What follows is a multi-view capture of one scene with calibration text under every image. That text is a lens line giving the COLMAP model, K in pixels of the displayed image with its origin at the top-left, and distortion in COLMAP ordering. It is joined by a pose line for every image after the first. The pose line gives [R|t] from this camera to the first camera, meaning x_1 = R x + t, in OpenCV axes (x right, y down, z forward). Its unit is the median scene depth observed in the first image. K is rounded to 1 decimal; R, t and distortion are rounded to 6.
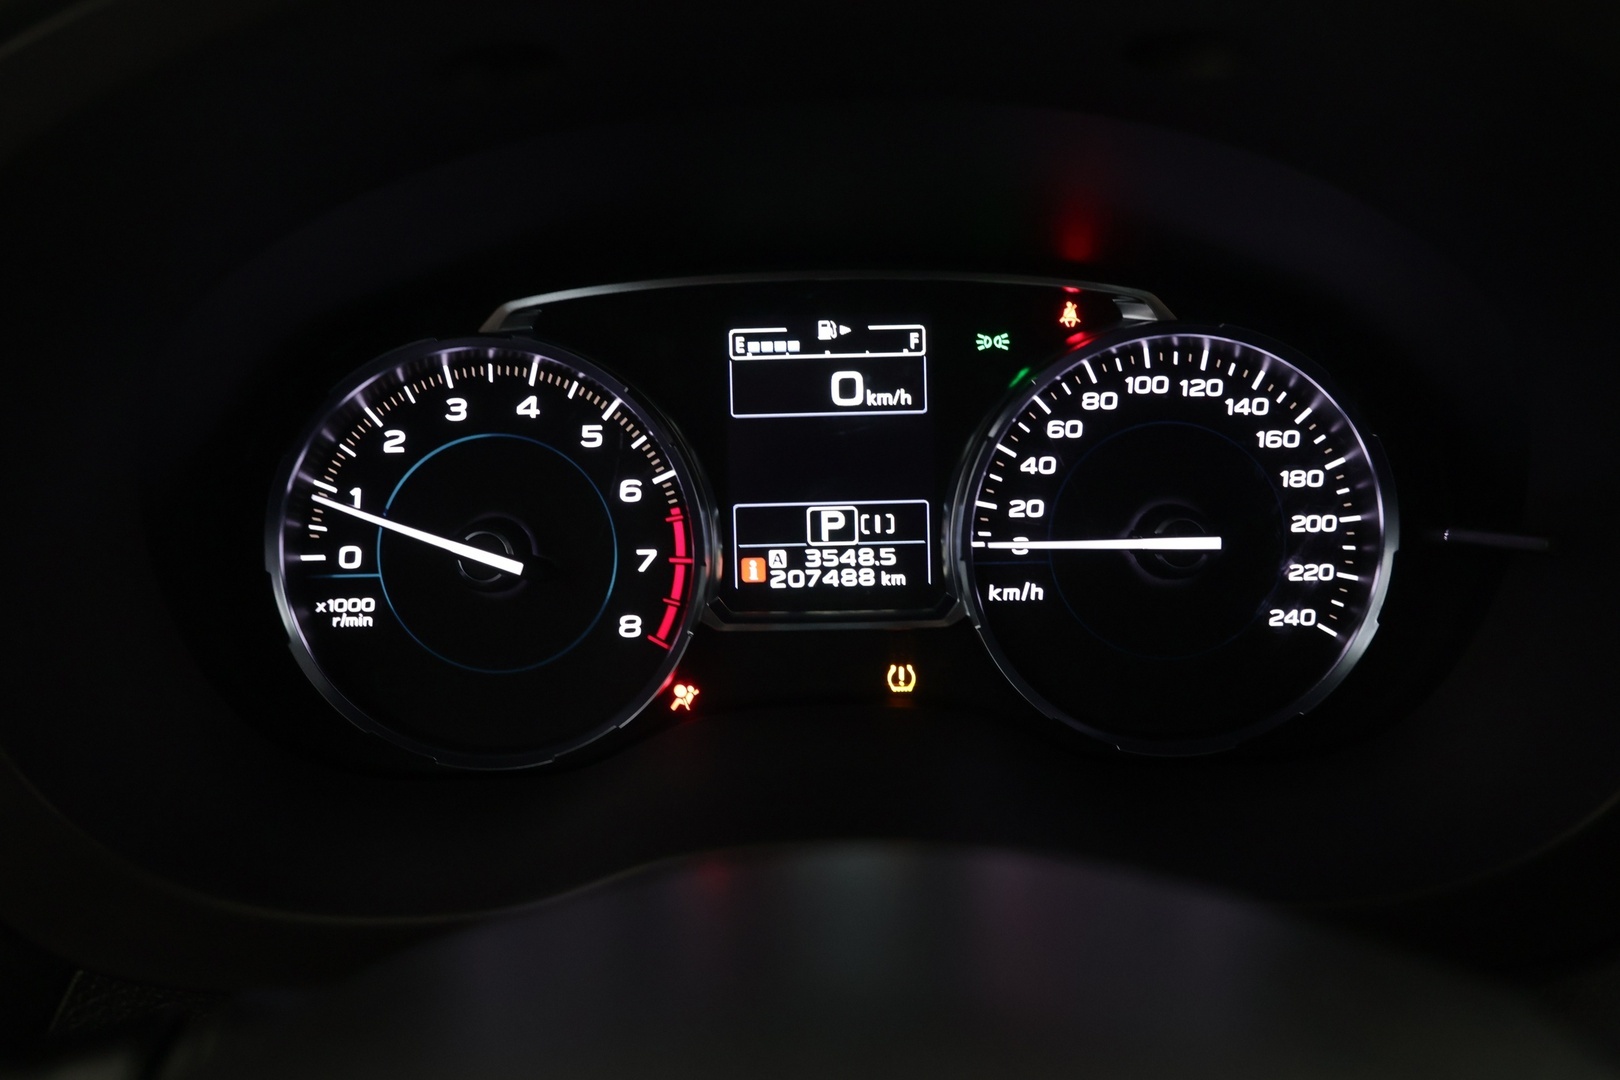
lens RADIAL K [[1362.4, 0, 781.8], [0, 1362.4, 577.7], [0, 0, 1]] dist [-0.049823, 0.063714]
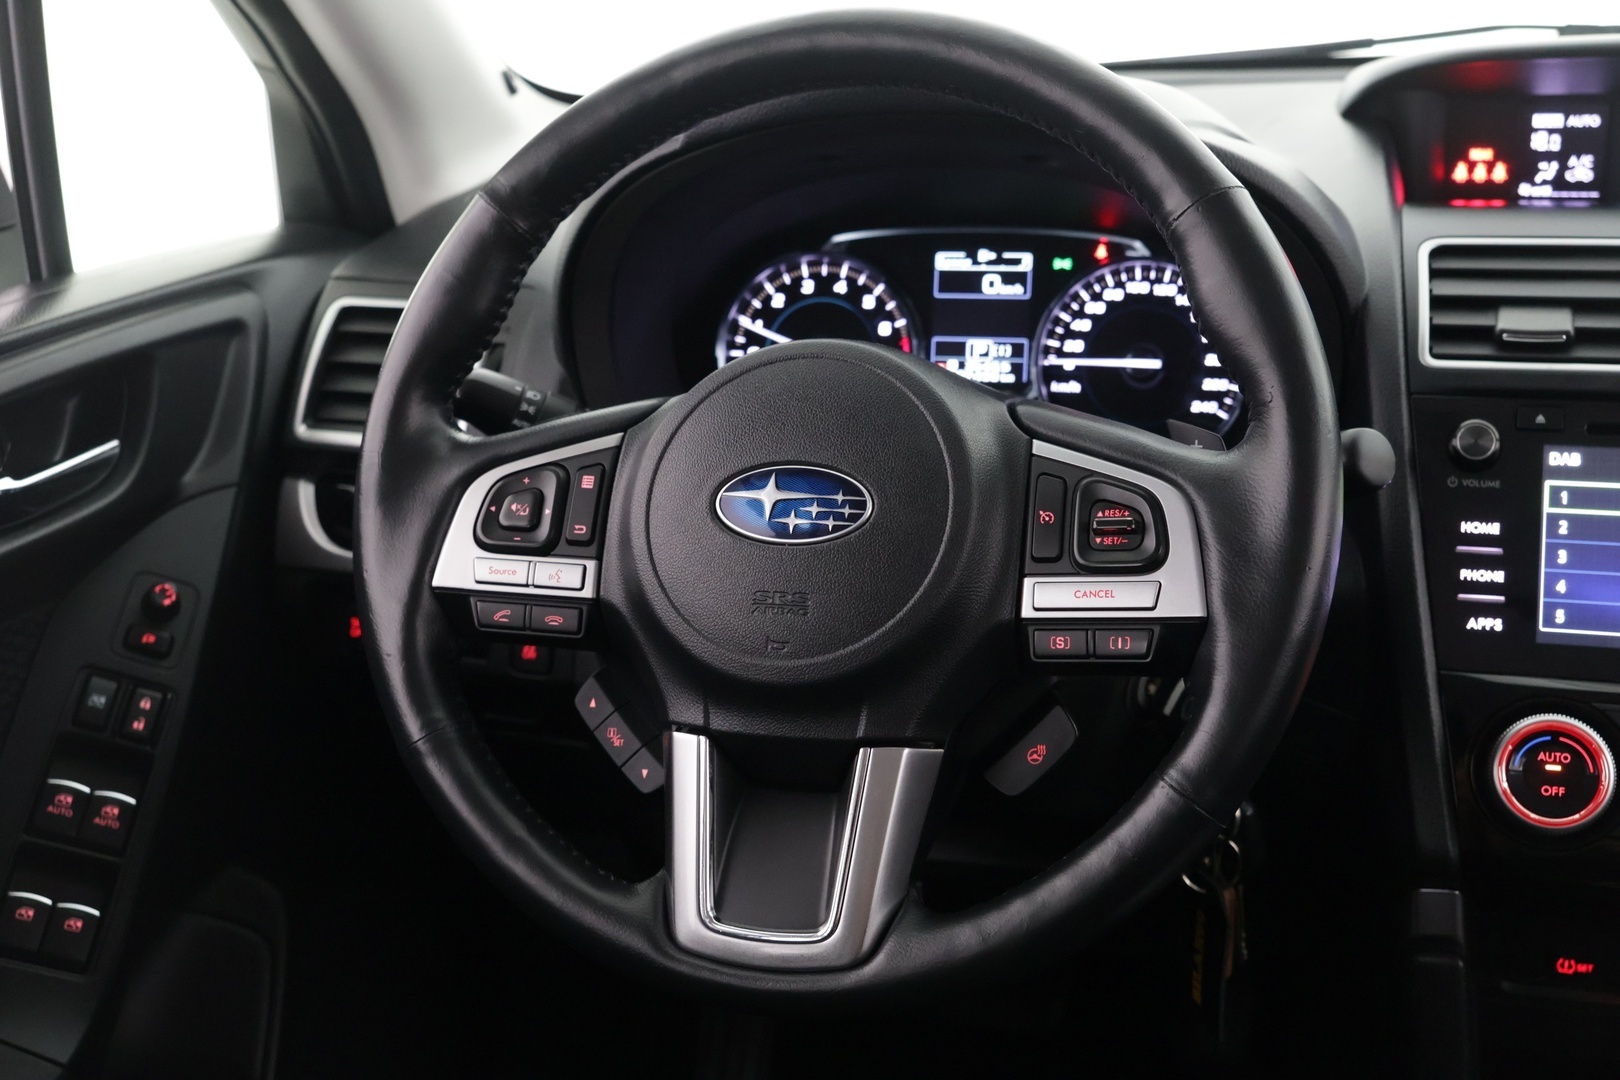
lens RADIAL K [[1897.2, 0, 800.1], [0, 1897.2, 533.7], [0, 0, 1]] dist [-0.003662, 0.000000]
pose [[0.960943, 0.072501, -0.267082, 0.565812], [-0.081859, 0.996354, -0.024058, 0.331161], [0.264364, 0.044981, 0.963373, -1.831902]]
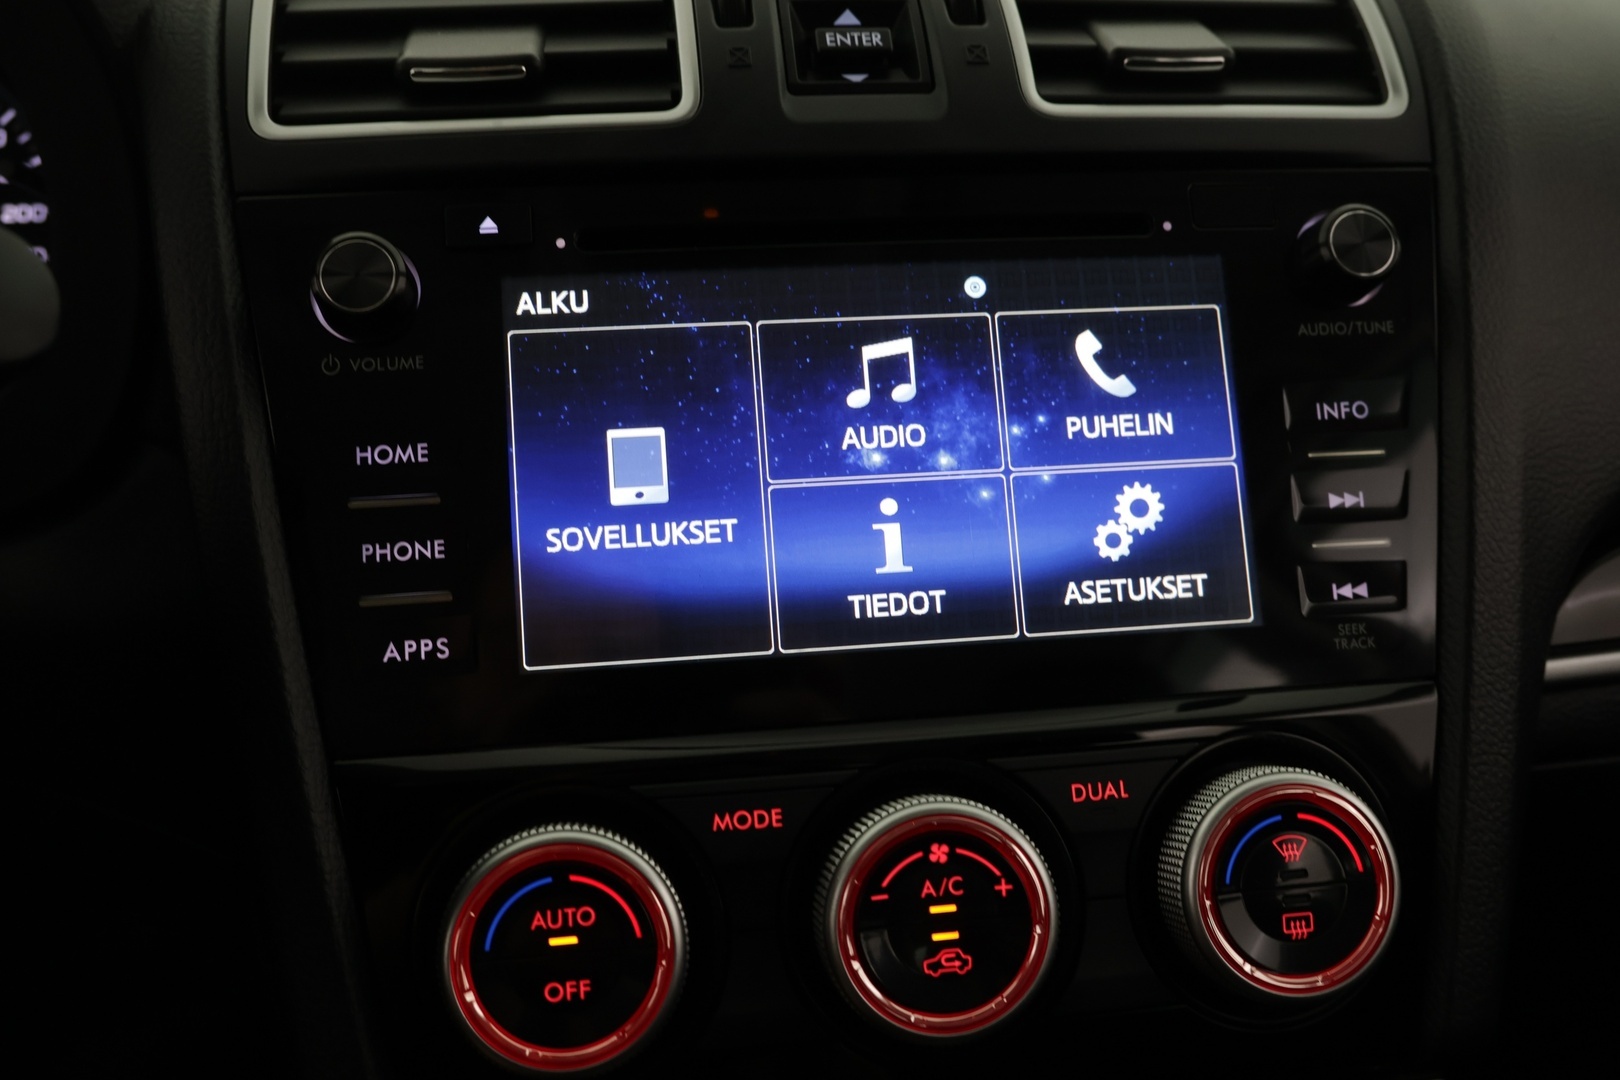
lens RADIAL K [[1522.4, 0, 815.3], [0, 1522.4, 535.8], [0, 0, 1]] dist [0.017834, 0.000000]
pose [[0.990034, -0.037027, 0.135872, 0.867624], [0.039734, 0.999061, -0.017269, 0.275456], [-0.135105, 0.022496, 0.990576, -0.328815]]
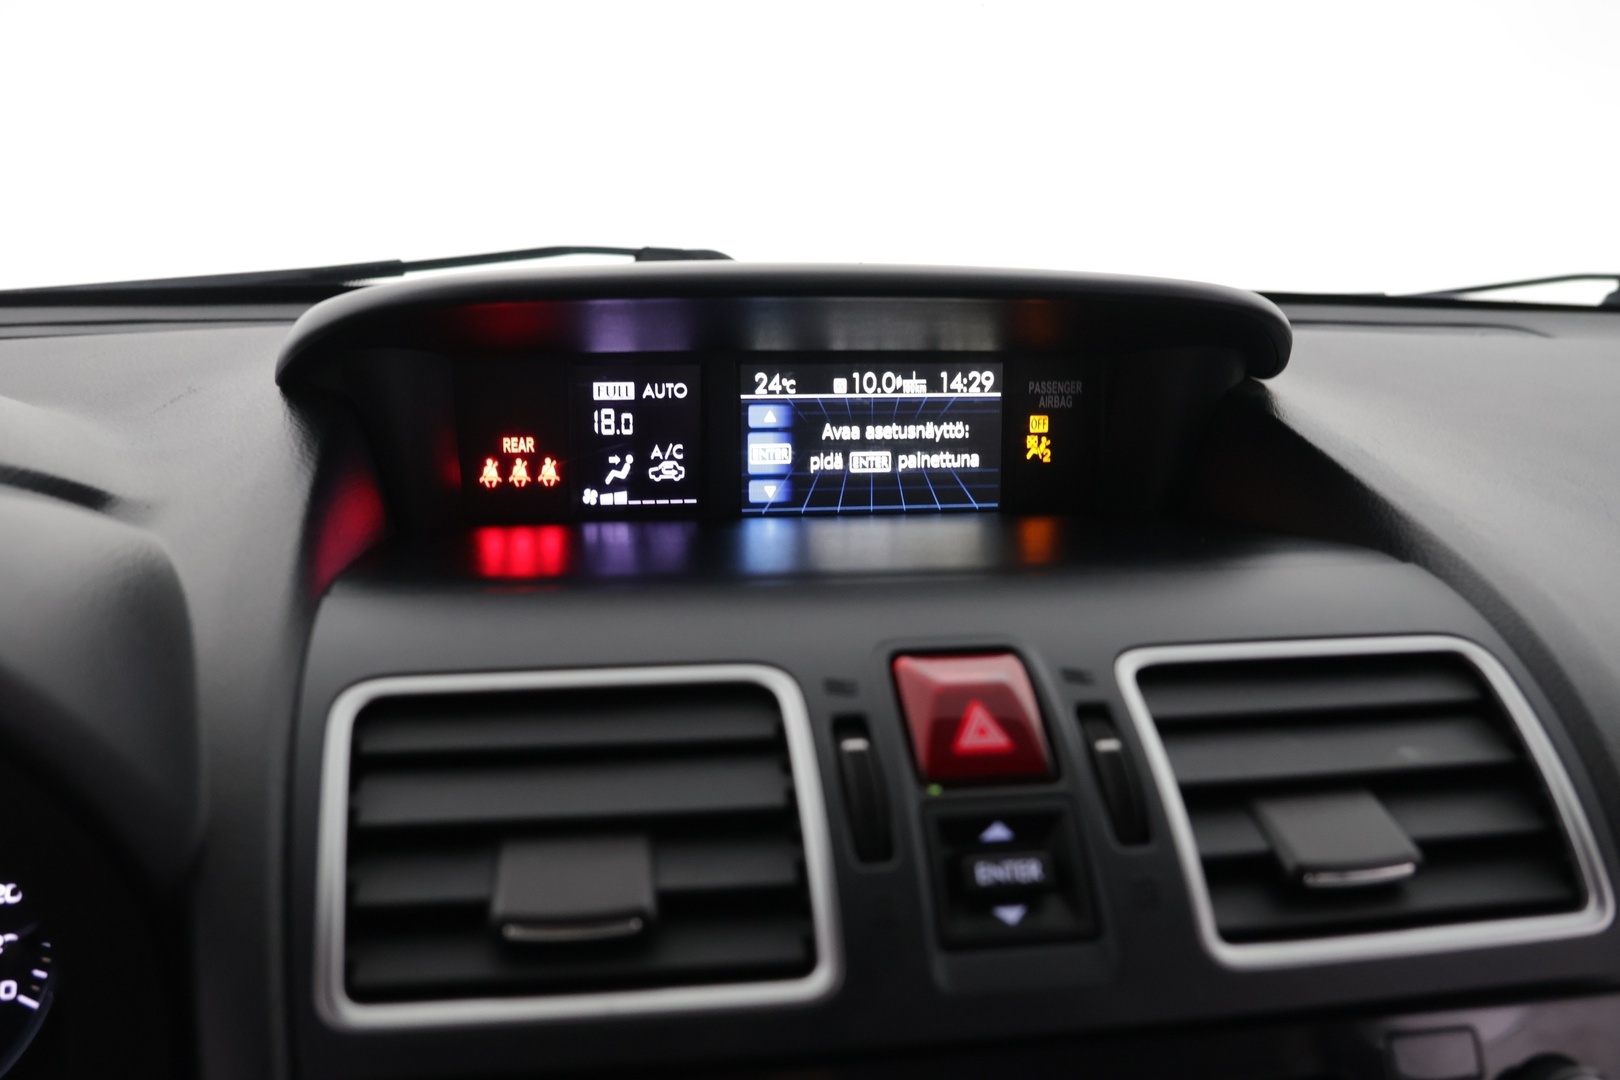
lens RADIAL K [[1580.2, 0, 805.9], [0, 1580.2, 531.5], [0, 0, 1]] dist [-0.014470, 0.000000]
pose [[0.985983, -0.010351, 0.166523, 0.777268], [0.030905, 0.992133, -0.121313, -0.144602], [-0.163957, 0.124758, 0.978547, -0.248172]]
